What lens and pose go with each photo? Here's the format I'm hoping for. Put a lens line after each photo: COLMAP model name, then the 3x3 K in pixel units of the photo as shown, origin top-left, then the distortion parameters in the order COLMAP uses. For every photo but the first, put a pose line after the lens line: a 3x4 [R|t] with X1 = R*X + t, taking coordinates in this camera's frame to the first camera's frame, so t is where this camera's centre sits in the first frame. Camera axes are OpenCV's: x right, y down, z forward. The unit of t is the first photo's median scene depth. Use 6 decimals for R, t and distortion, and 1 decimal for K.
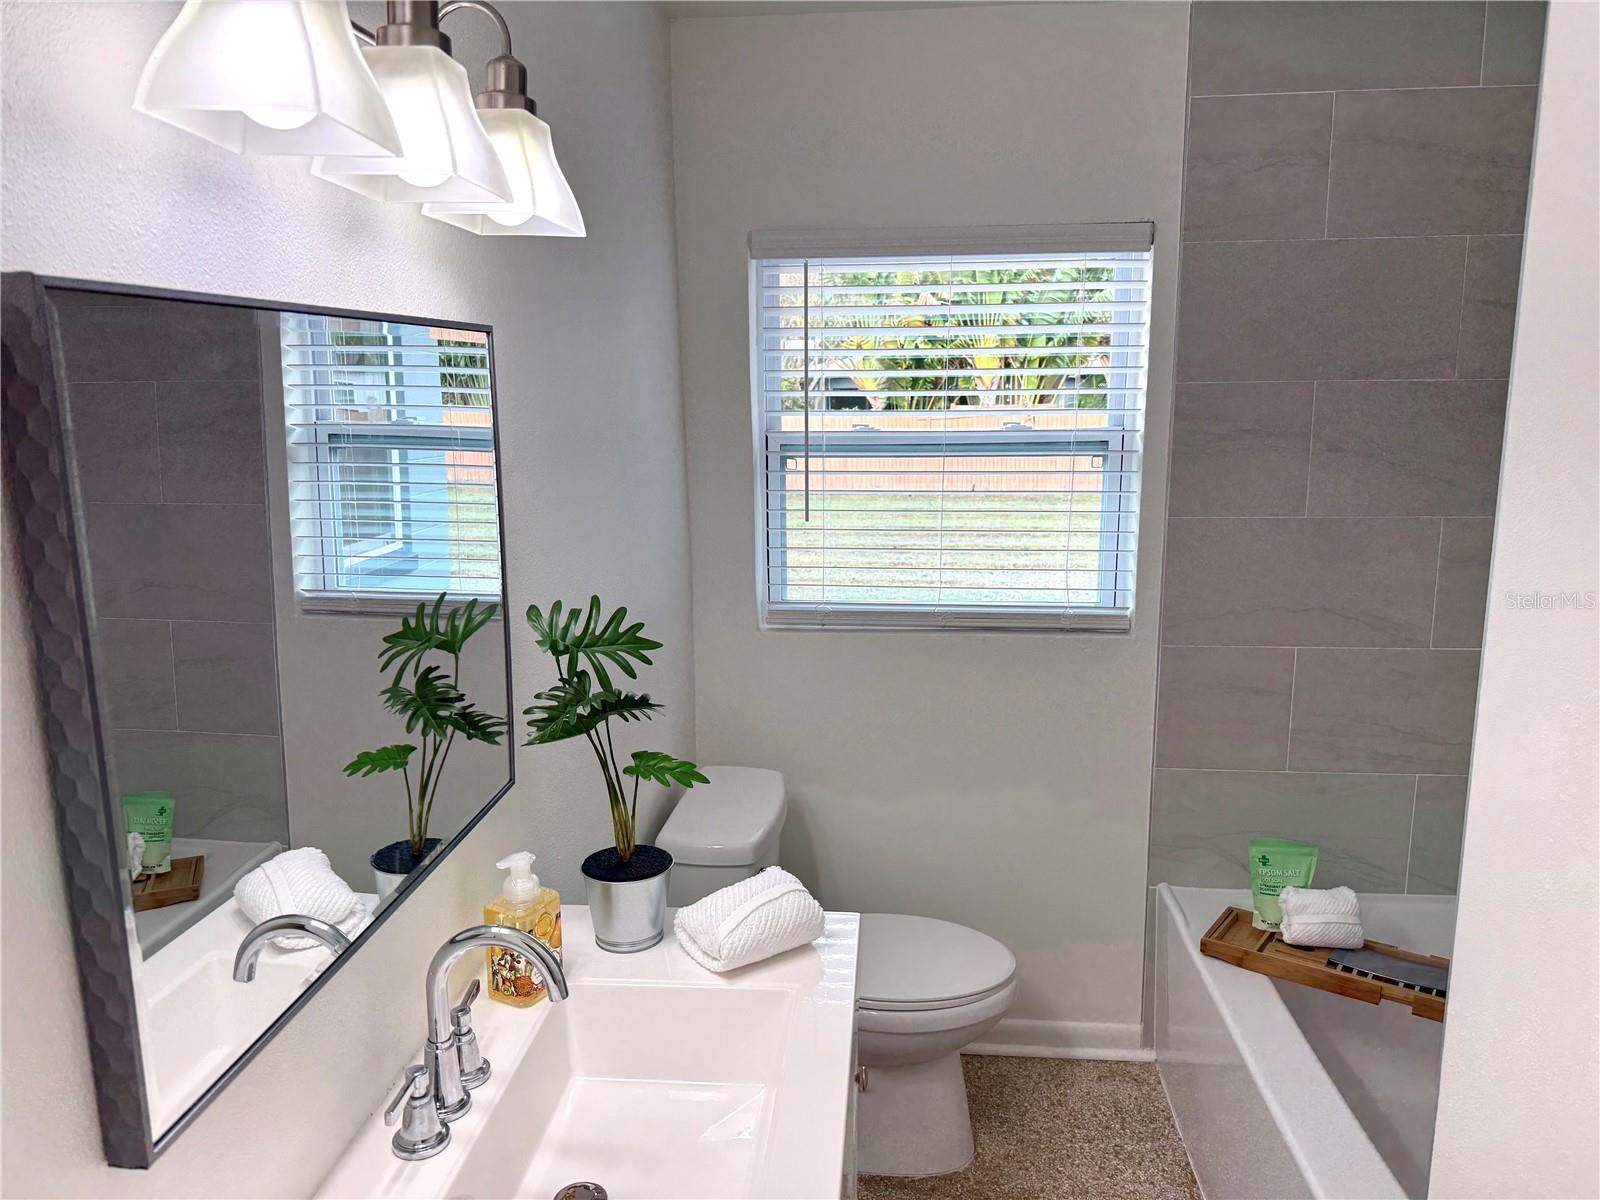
lens RADIAL K [[1112.4, 0, 804.5], [0, 1112.4, 606.2], [0, 0, 1]] dist [0.125293, -0.206320]
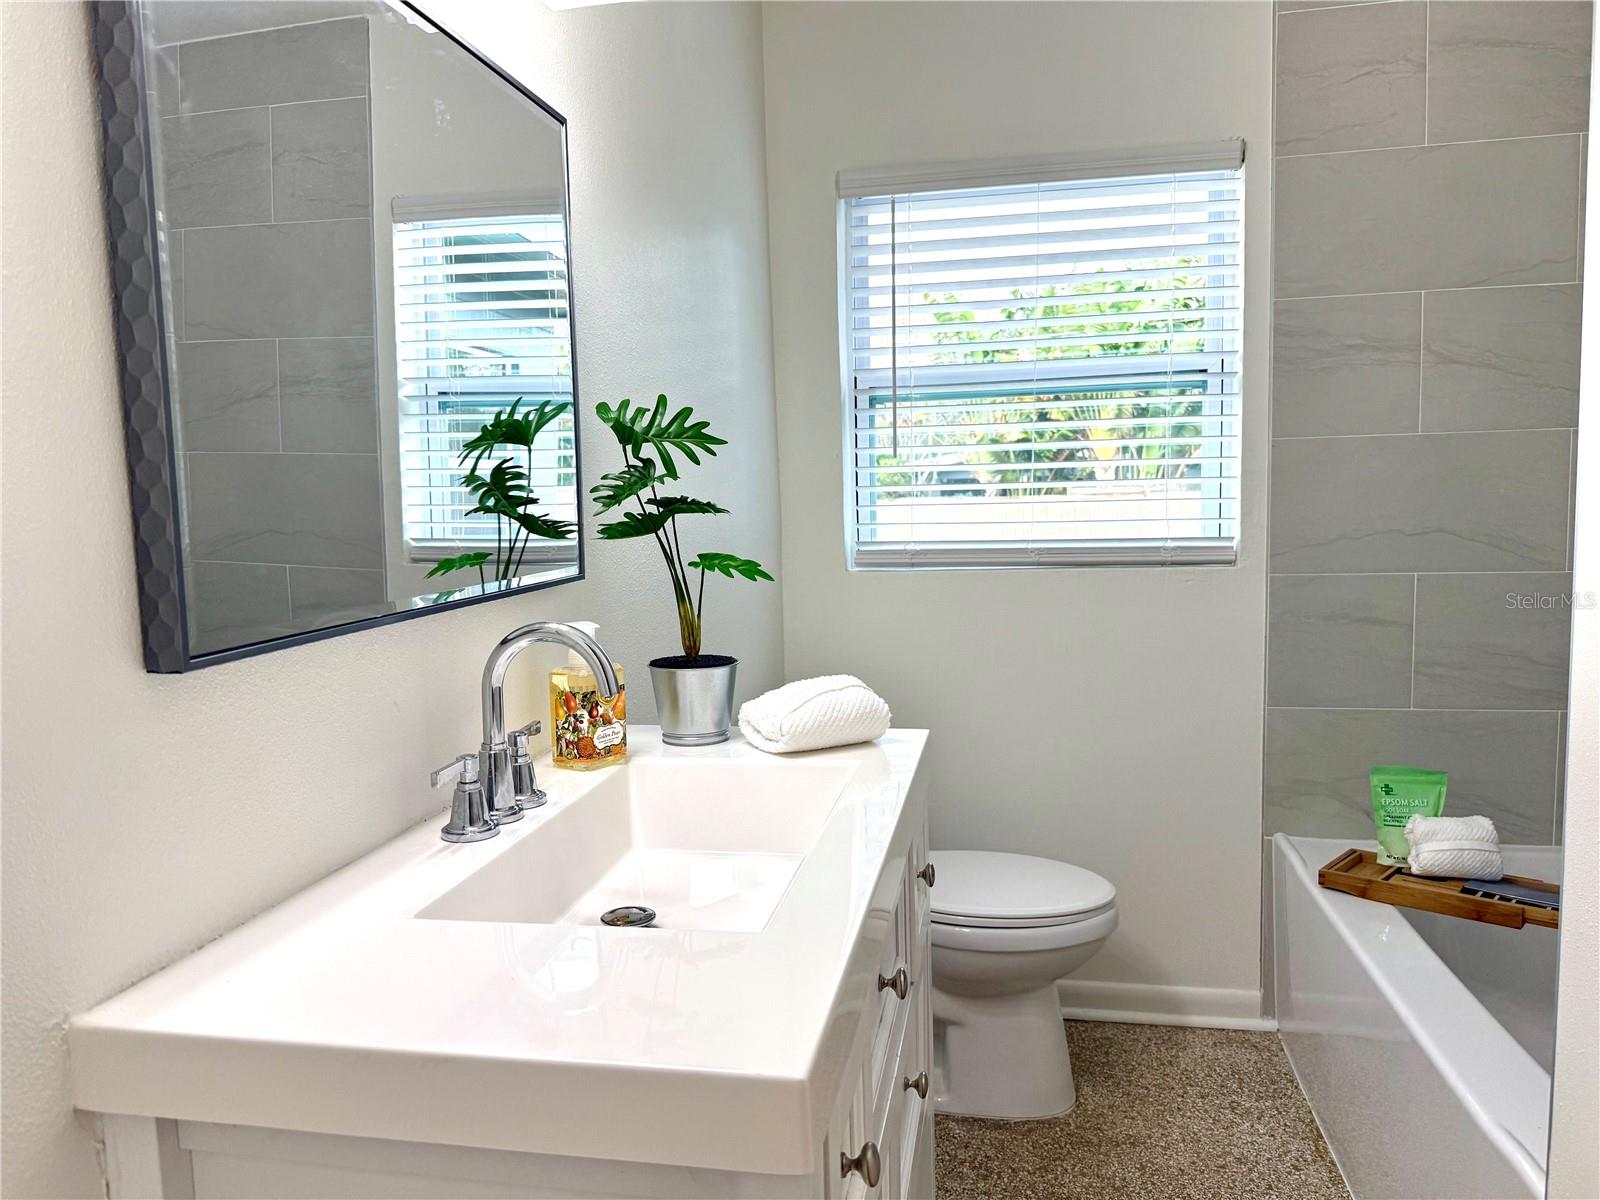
lens RADIAL K [[1142.1, 0, 796.9], [0, 1142.1, 604.0], [0, 0, 1]] dist [0.009186, -0.002225]
pose [[0.994328, -0.007738, -0.106076, 0.024501], [-0.001213, 0.996460, -0.084060, 0.155462], [0.106351, 0.083712, 0.990799, 0.001686]]
